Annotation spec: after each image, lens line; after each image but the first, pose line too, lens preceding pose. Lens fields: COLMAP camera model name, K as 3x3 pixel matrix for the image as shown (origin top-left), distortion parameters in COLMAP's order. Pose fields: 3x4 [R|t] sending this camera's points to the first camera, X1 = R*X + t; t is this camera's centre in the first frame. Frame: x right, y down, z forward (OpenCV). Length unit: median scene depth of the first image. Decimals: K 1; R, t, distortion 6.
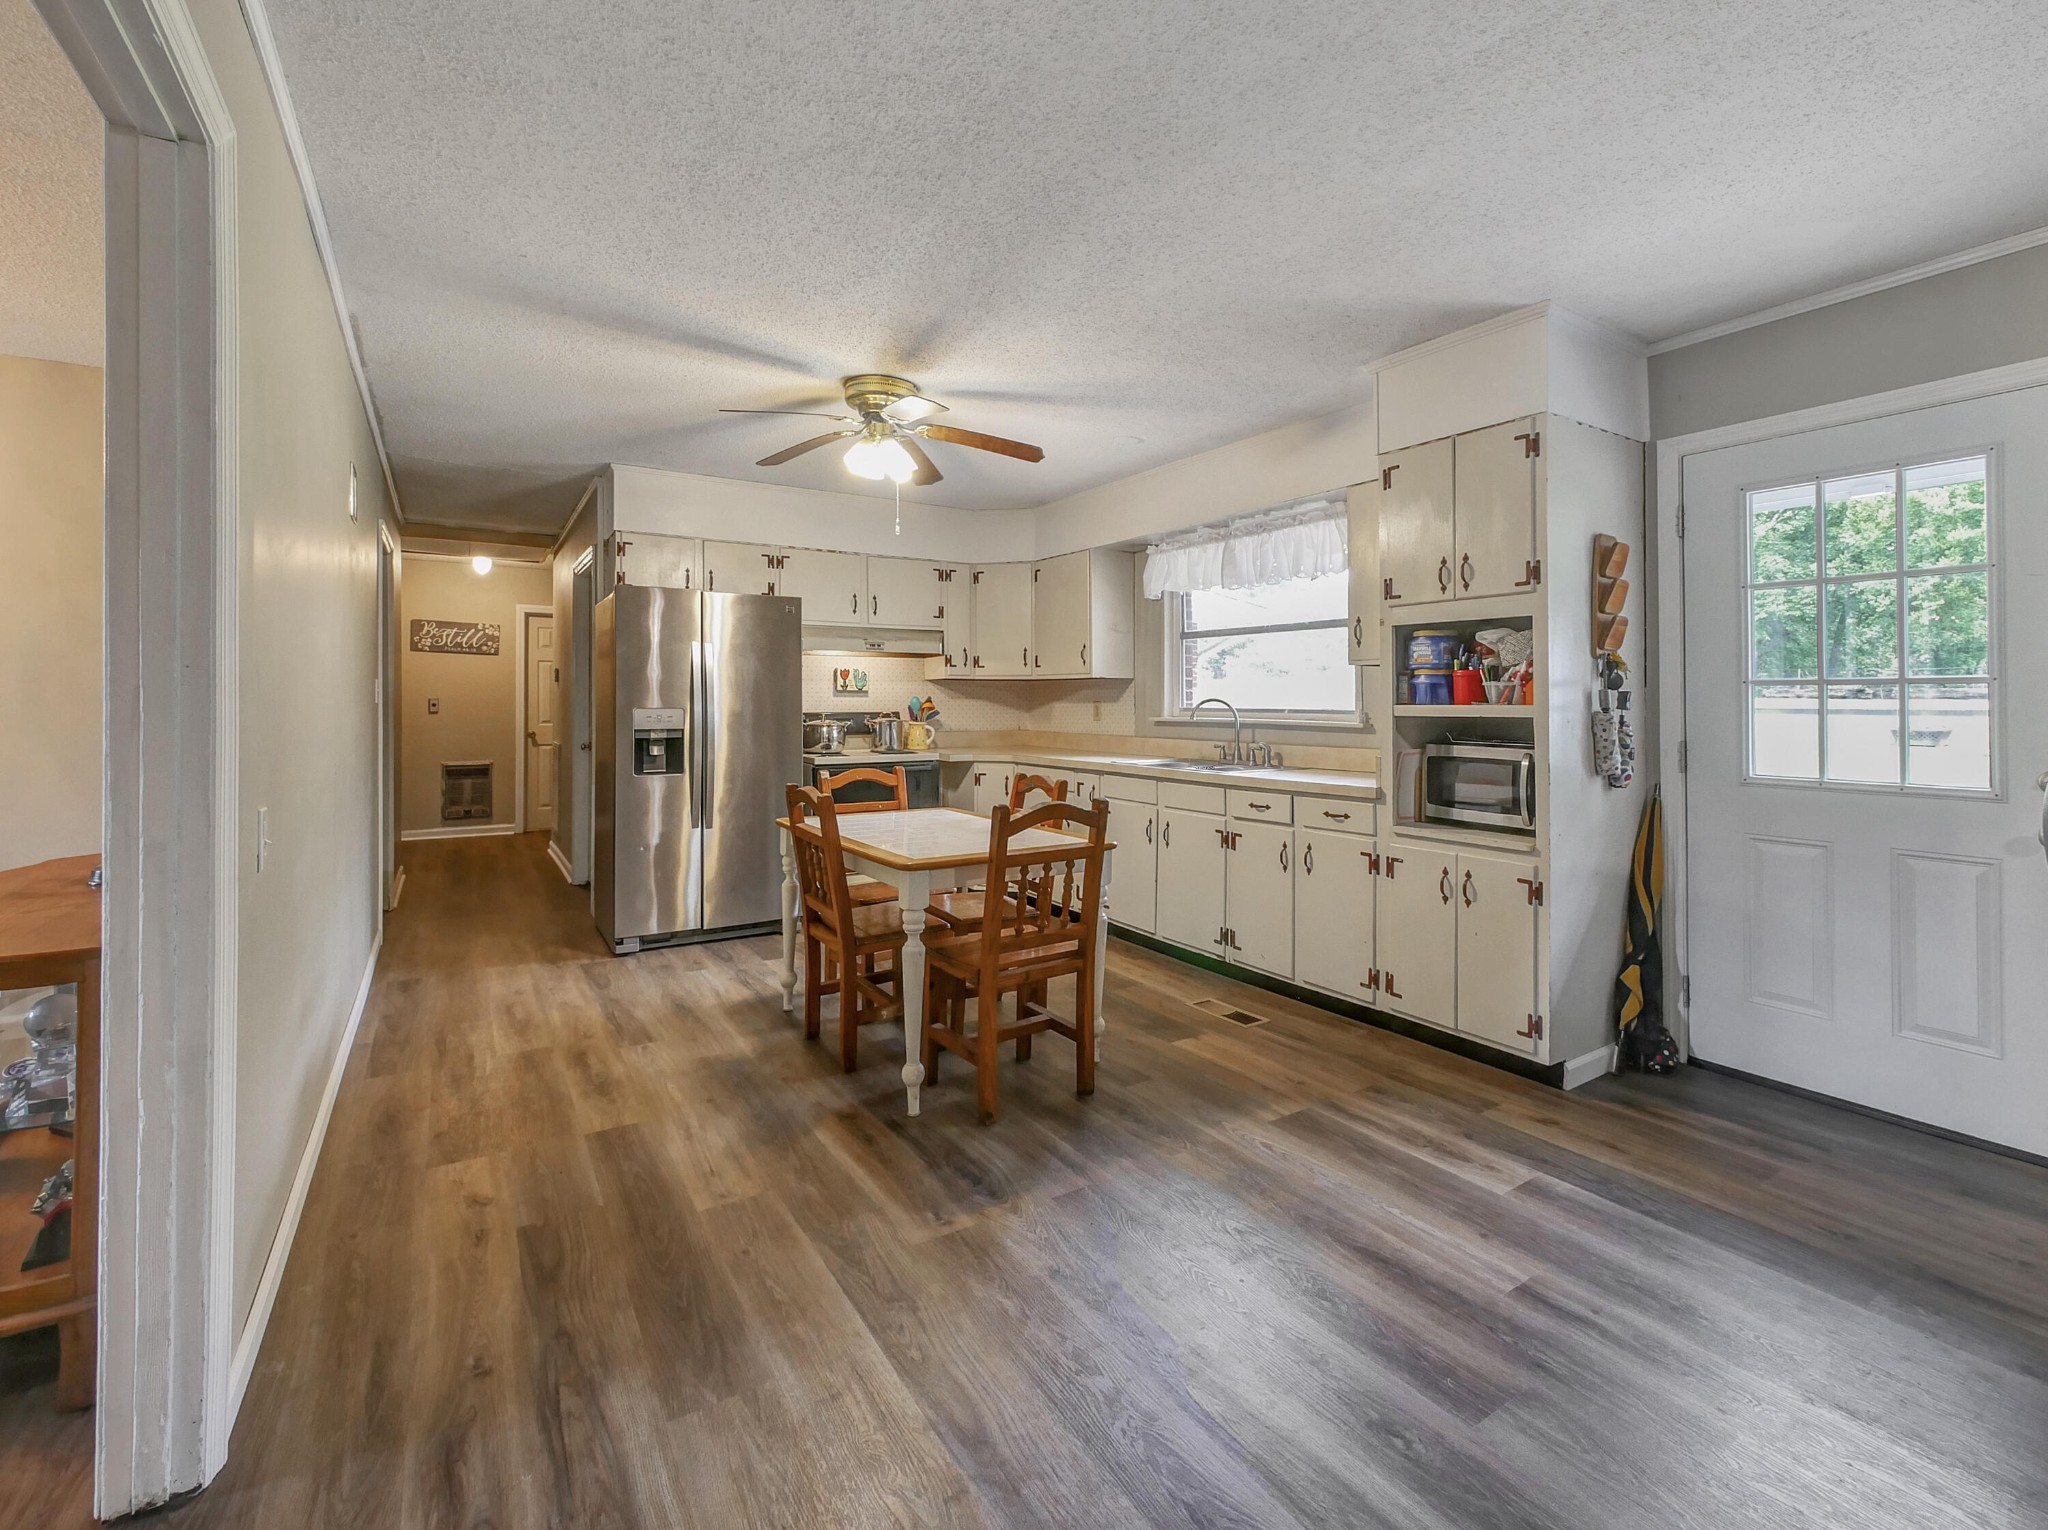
lens RADIAL K [[912.0, 0, 1041.9], [0, 912.0, 716.8], [0, 0, 1]] dist [-0.026899, 0.000022]
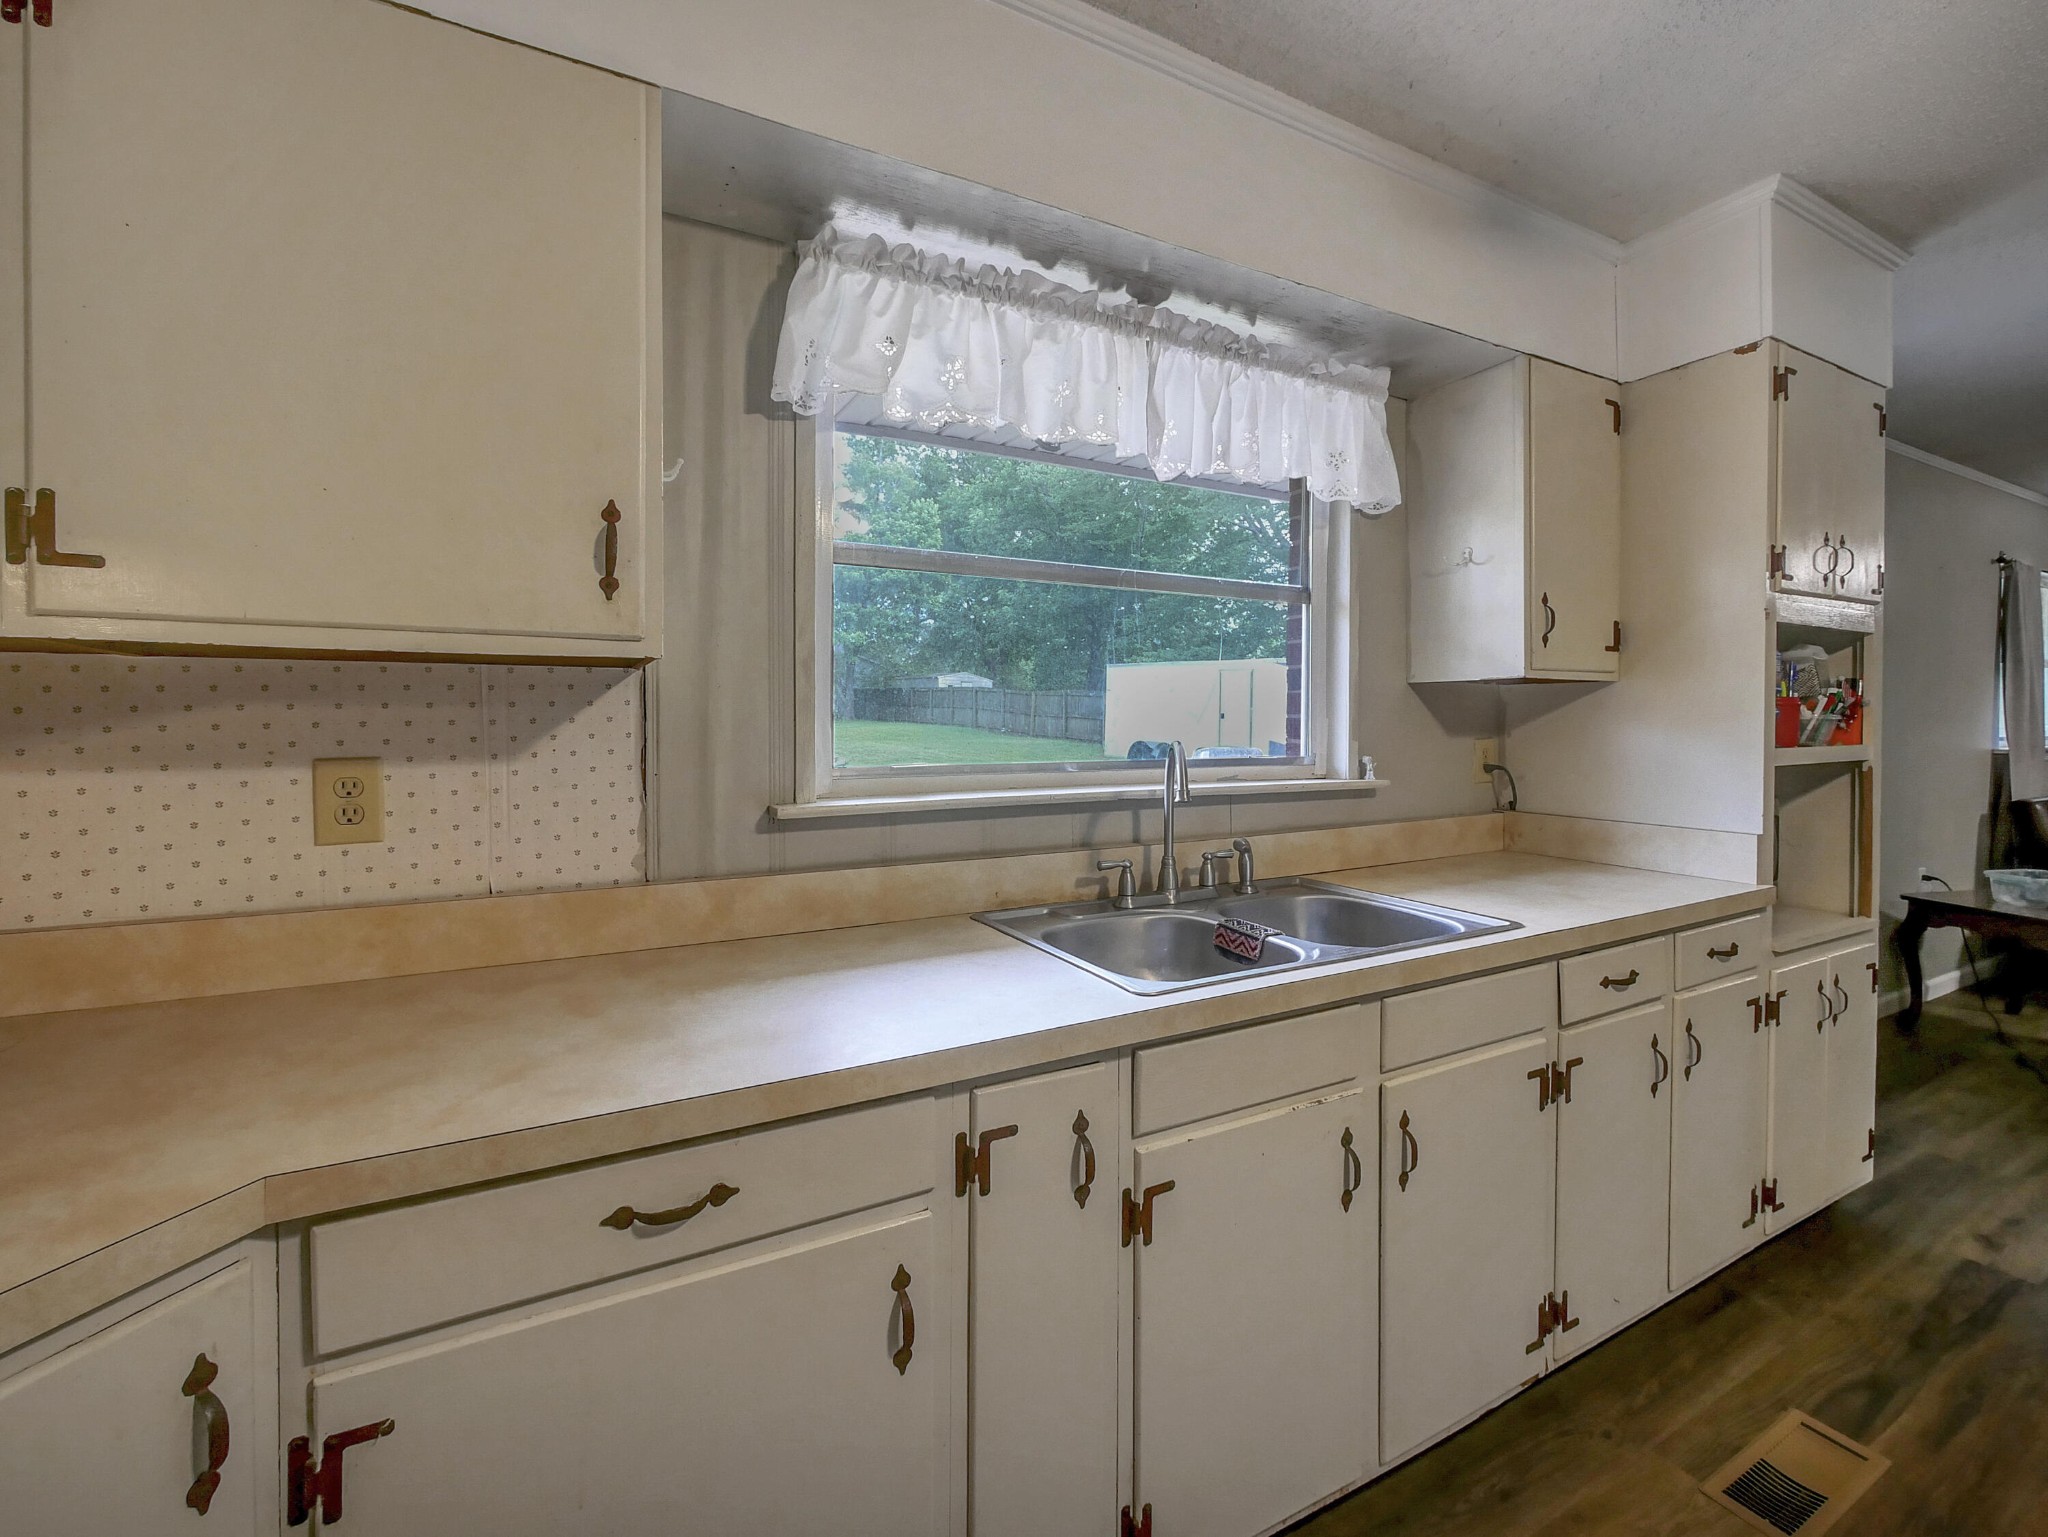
lens RADIAL K [[892.8, 0, 992.6], [0, 892.8, 729.7], [0, 0, 1]] dist [-0.006607, 0.000125]
pose [[0.080136, -0.015751, 0.996659, -0.176131], [0.017756, 0.999739, 0.014372, -0.029570], [-0.996626, 0.016545, 0.080395, 0.985912]]
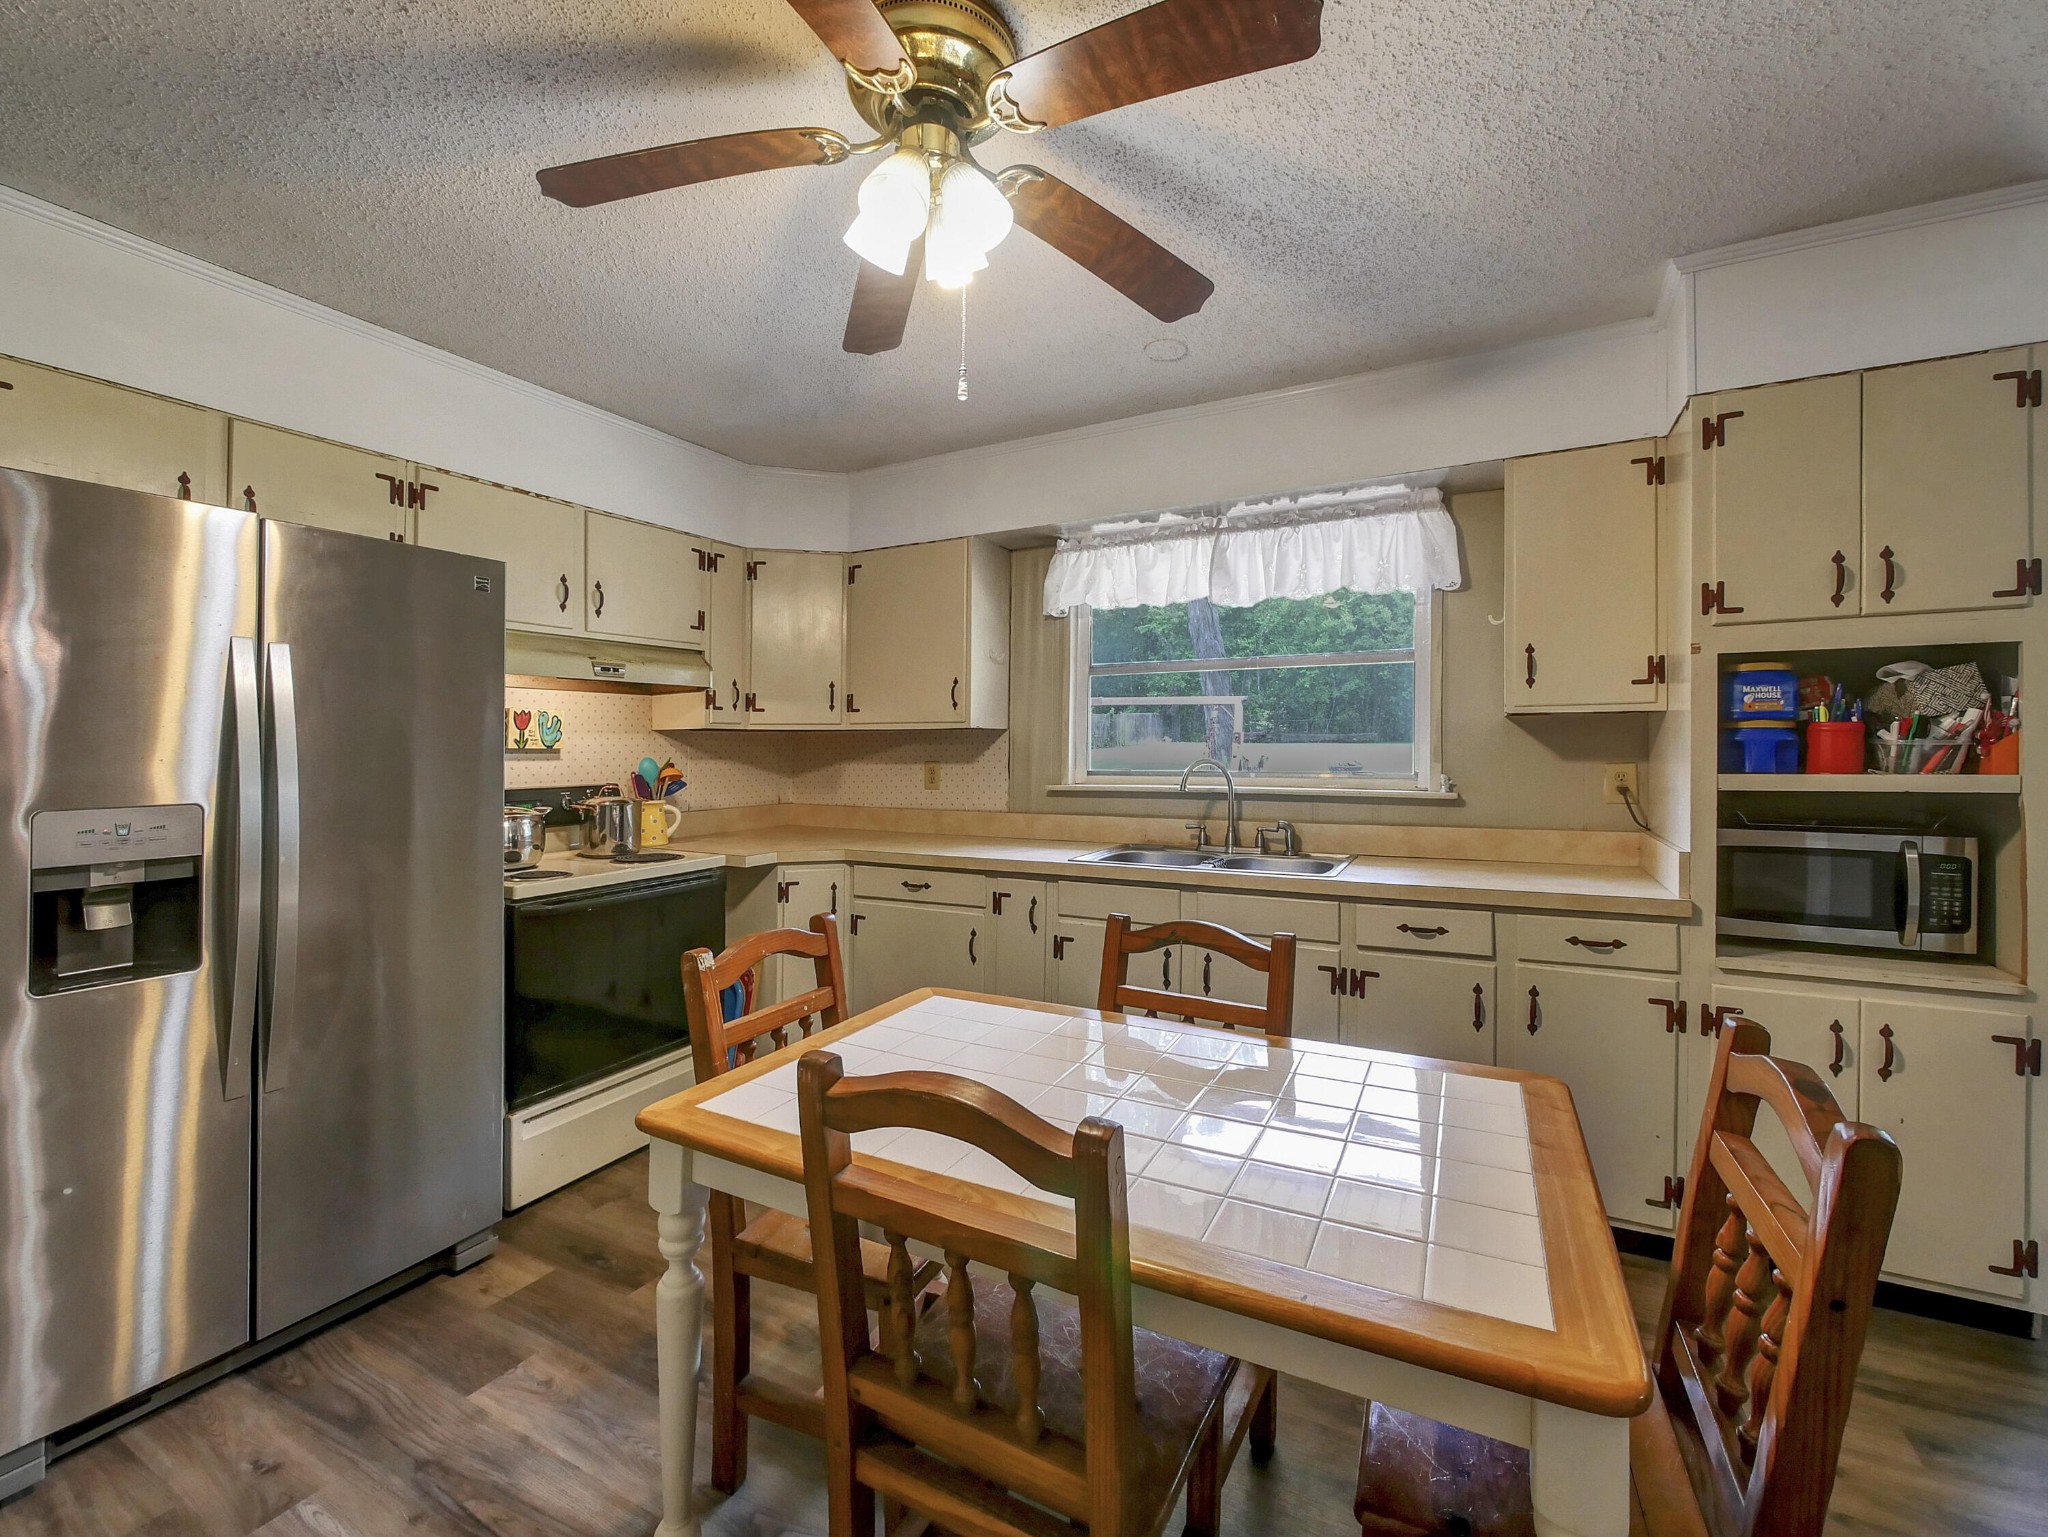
lens RADIAL K [[866.9, 0, 1014.3], [0, 866.9, 739.3], [0, 0, 1]] dist [-0.017787, -0.000016]
pose [[0.880078, -0.002092, 0.474825, -0.238914], [0.015364, 0.999592, -0.024072, -0.020701], [-0.474581, 0.028480, 0.879751, 0.461897]]
